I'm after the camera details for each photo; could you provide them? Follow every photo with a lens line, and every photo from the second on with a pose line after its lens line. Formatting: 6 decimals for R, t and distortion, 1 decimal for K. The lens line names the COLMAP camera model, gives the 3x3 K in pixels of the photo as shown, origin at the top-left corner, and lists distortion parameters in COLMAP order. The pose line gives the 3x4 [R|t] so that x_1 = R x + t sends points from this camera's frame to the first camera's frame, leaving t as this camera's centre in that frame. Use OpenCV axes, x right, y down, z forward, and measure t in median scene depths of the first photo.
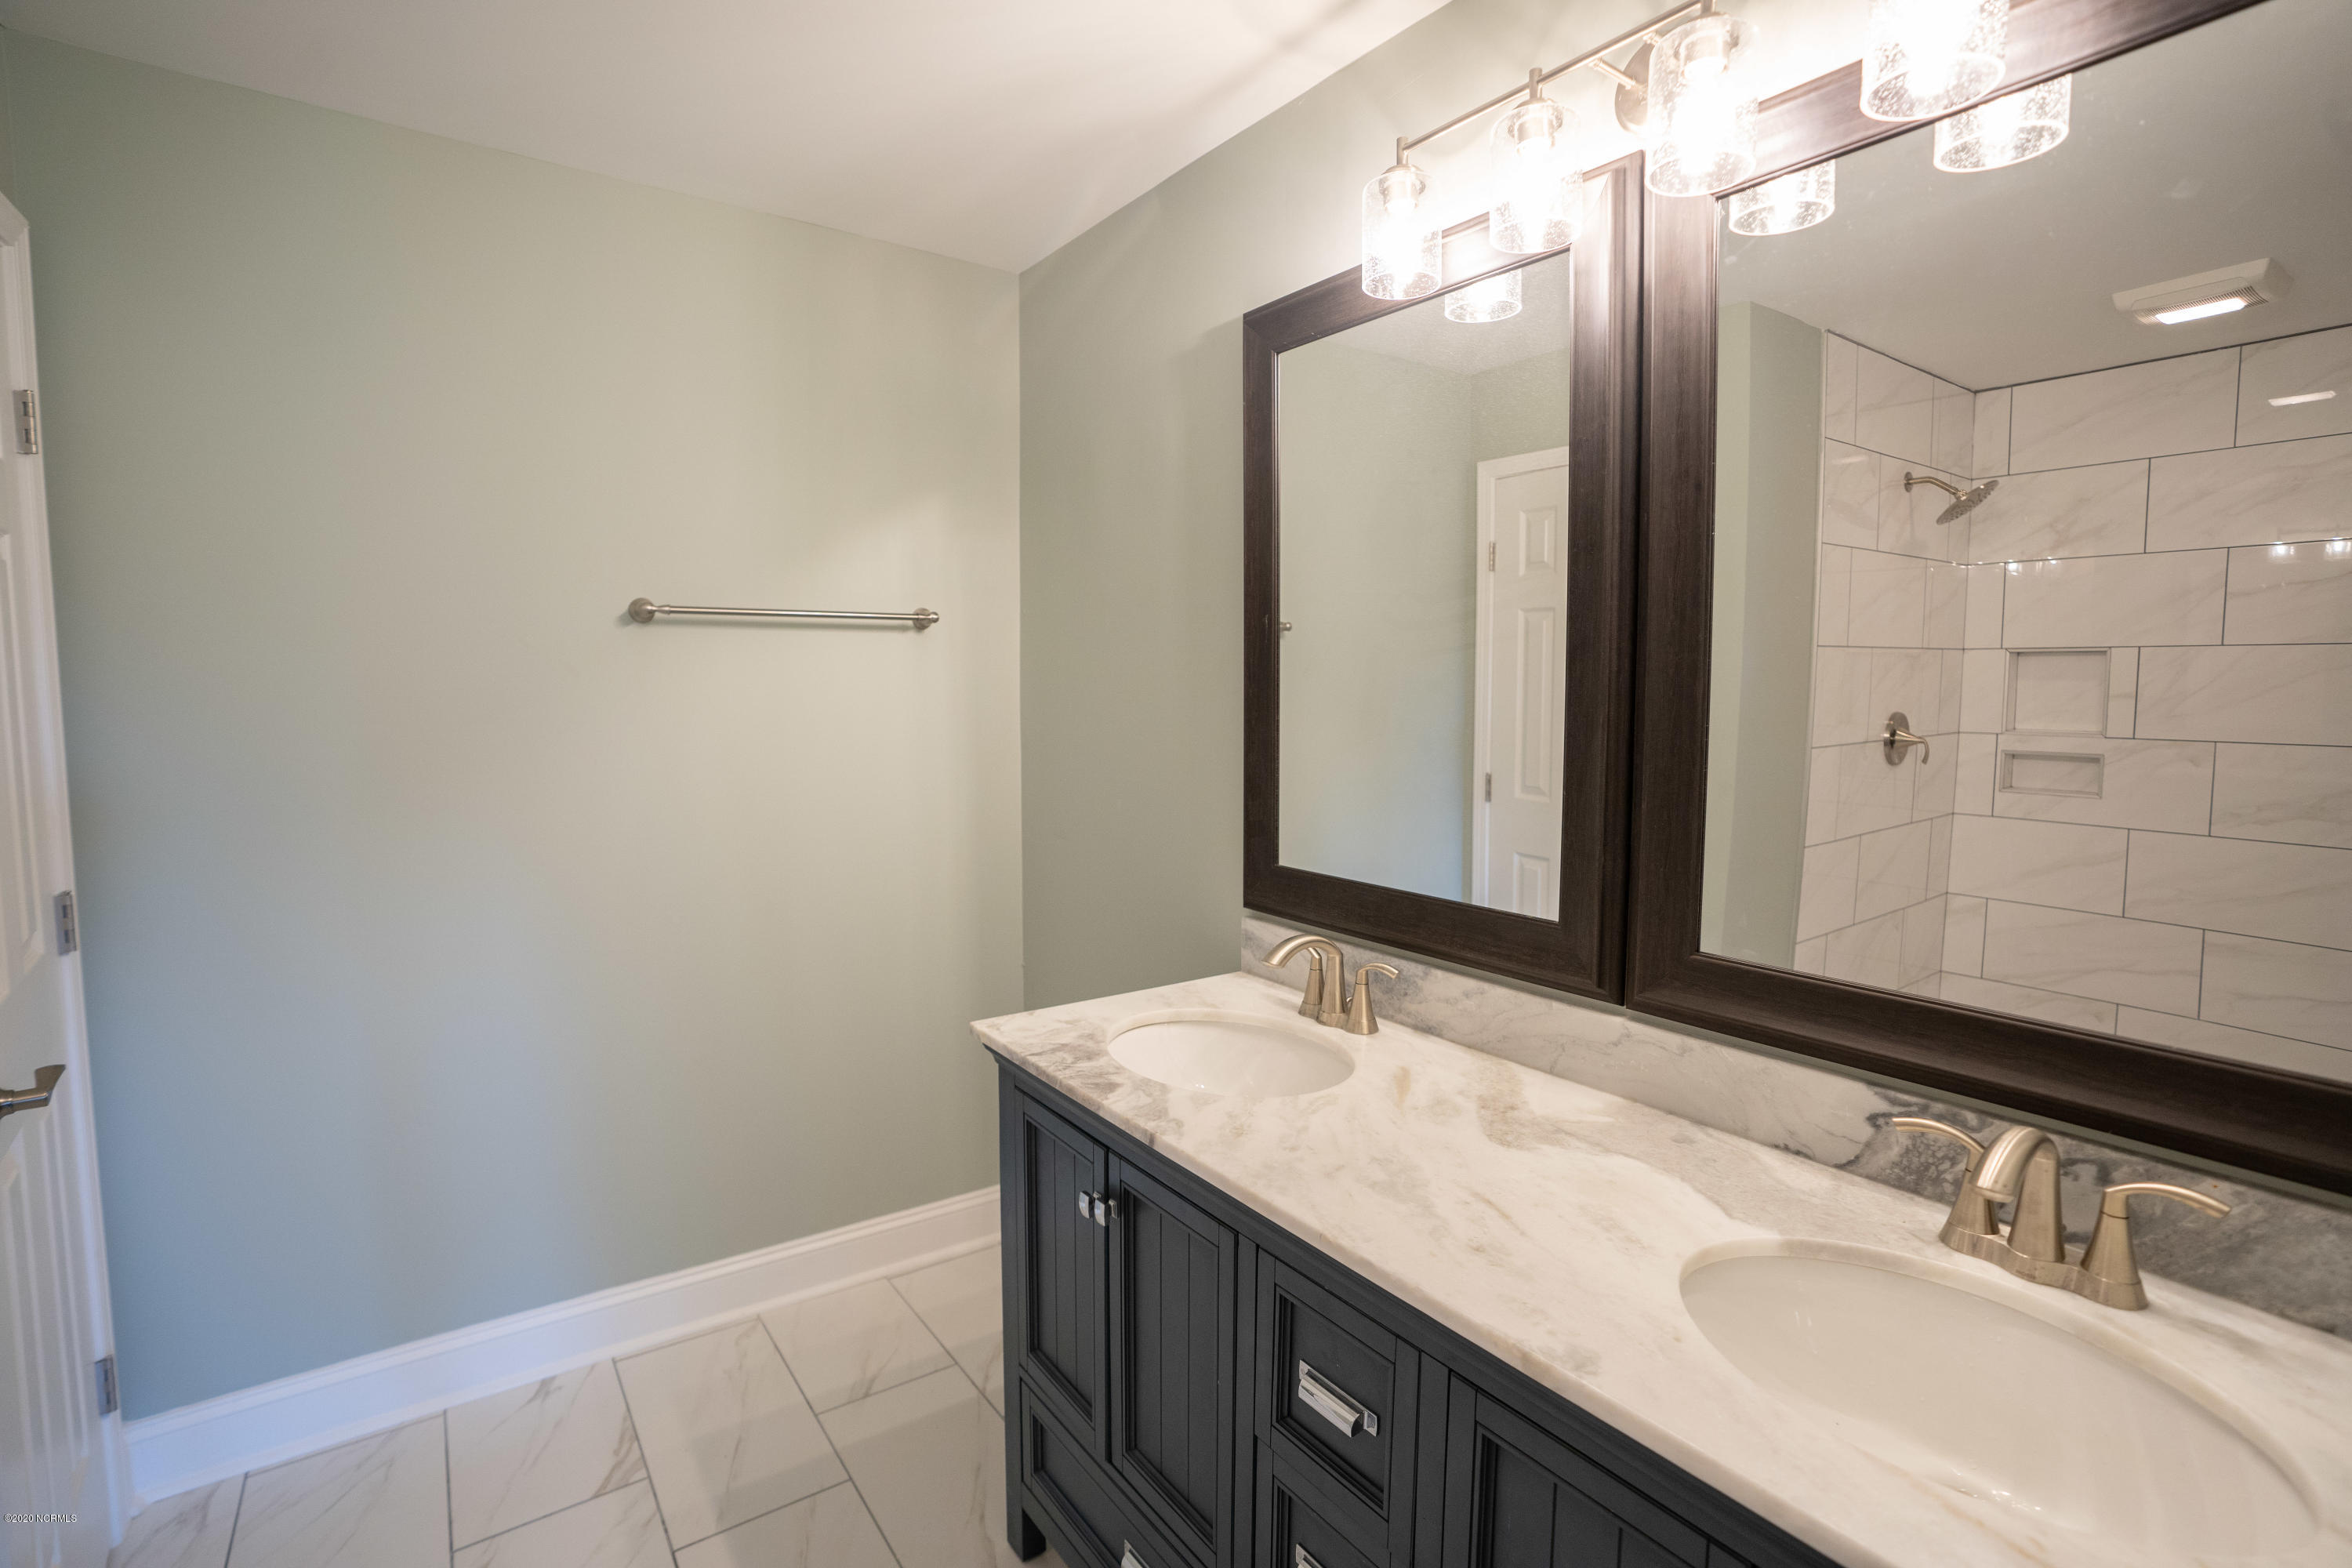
lens RADIAL K [[1088.3, 0, 1187.3], [0, 1088.3, 779.6], [0, 0, 1]] dist [-0.066948, 0.025128]
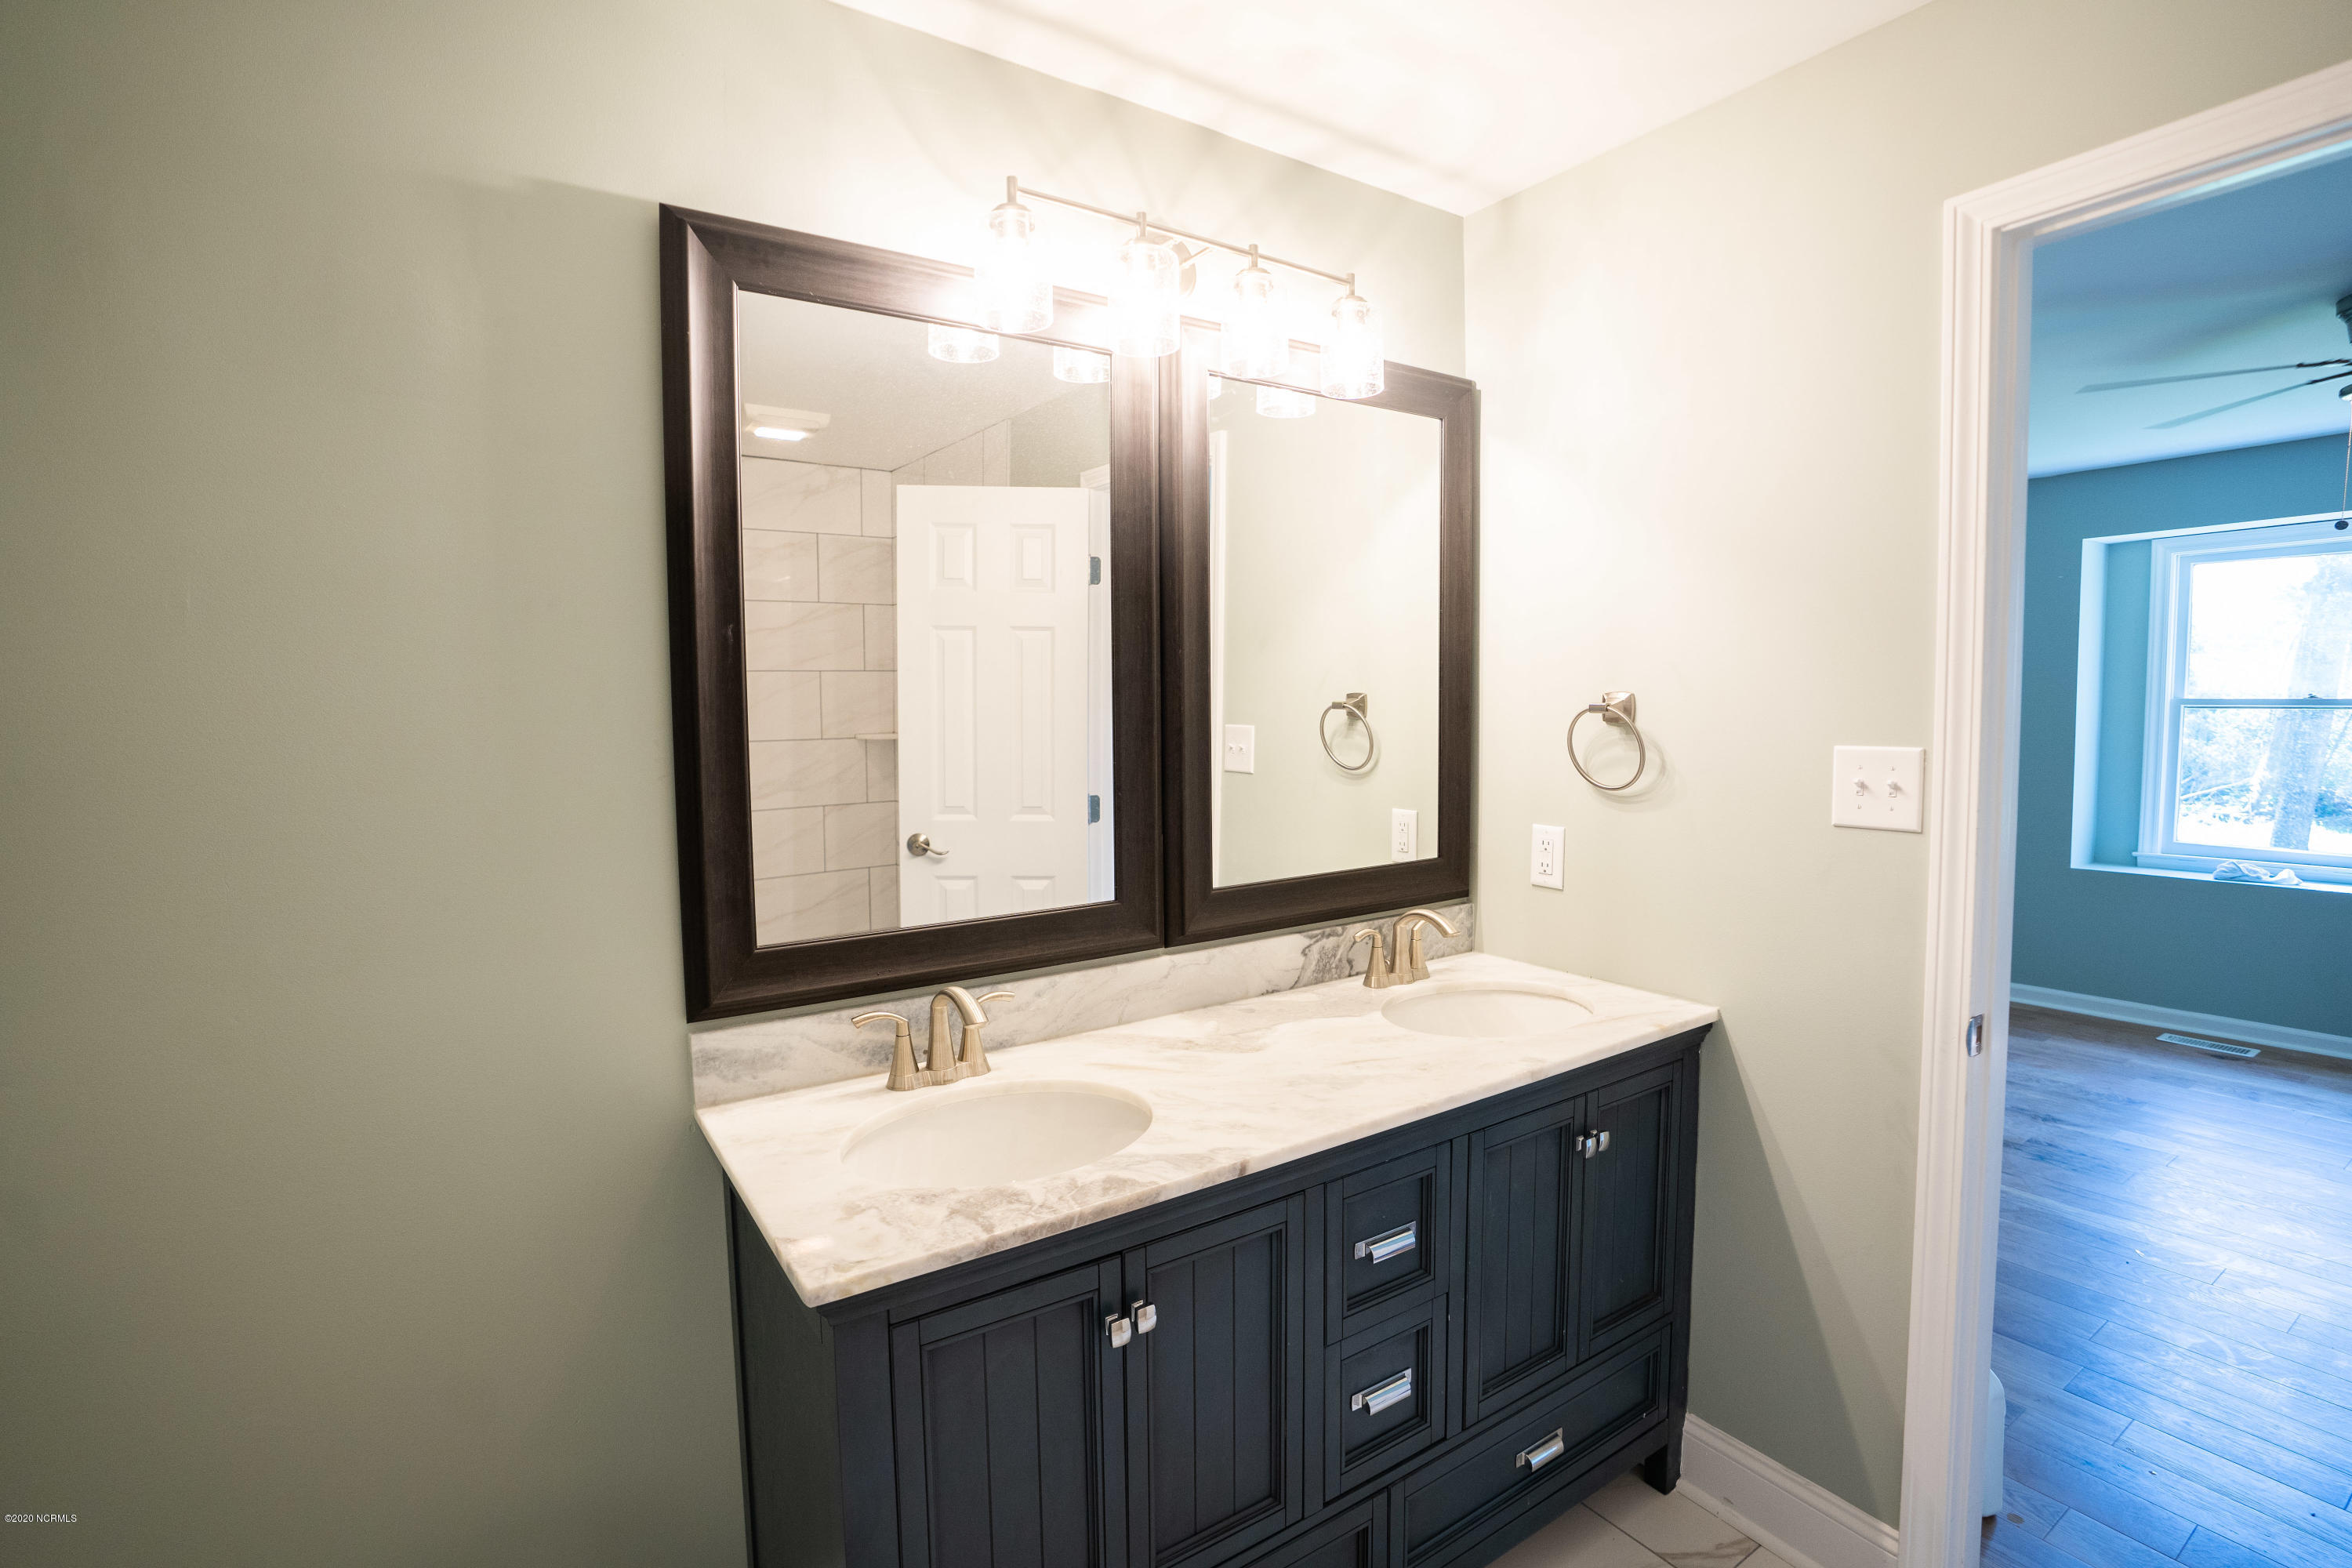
lens RADIAL K [[1088.3, 0, 1180.4], [0, 1088.3, 775.9], [0, 0, 1]] dist [-0.066948, 0.025128]
pose [[0.033005, -0.073668, 0.996736, -0.919820], [0.099845, 0.992534, 0.070051, -0.091562], [-0.994455, 0.097207, 0.040114, 0.908291]]
